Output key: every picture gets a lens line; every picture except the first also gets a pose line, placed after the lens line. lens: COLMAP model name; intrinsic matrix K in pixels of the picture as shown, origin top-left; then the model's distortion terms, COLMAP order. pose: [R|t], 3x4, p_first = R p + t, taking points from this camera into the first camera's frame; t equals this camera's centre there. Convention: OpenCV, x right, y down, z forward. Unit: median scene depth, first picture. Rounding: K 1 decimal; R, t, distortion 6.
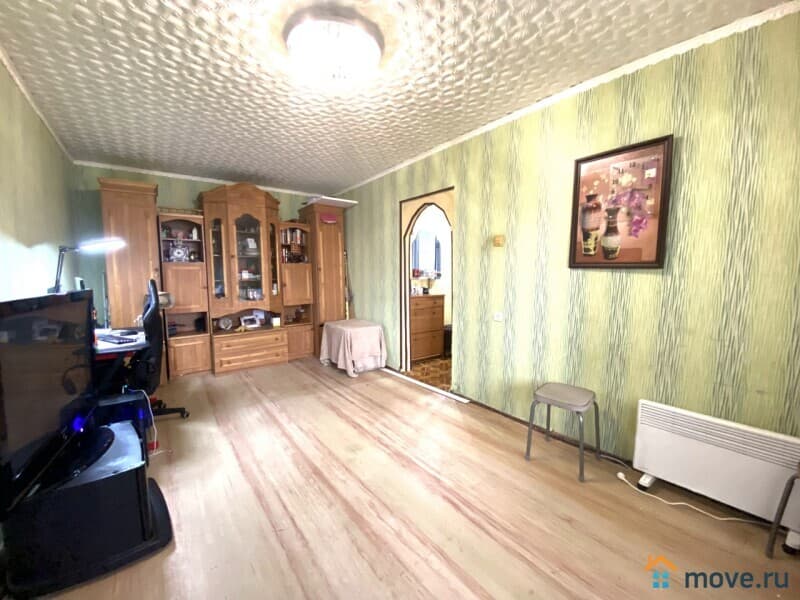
lens RADIAL K [[324.7, 0, 399.1], [0, 324.7, 298.6], [0, 0, 1]] dist [0.001316, -0.000216]
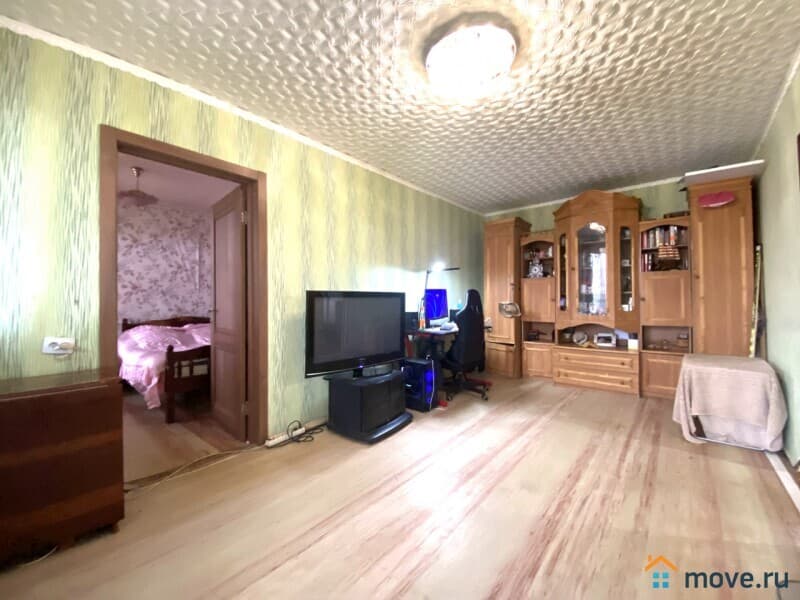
lens RADIAL K [[324.7, 0, 399.5], [0, 324.7, 299.2], [0, 0, 1]] dist [0.001316, -0.000216]
pose [[0.212116, 0.005288, -0.977230, 0.355023], [-0.078198, 0.996871, -0.011579, 0.016640], [0.974111, 0.078874, 0.211865, 0.286726]]
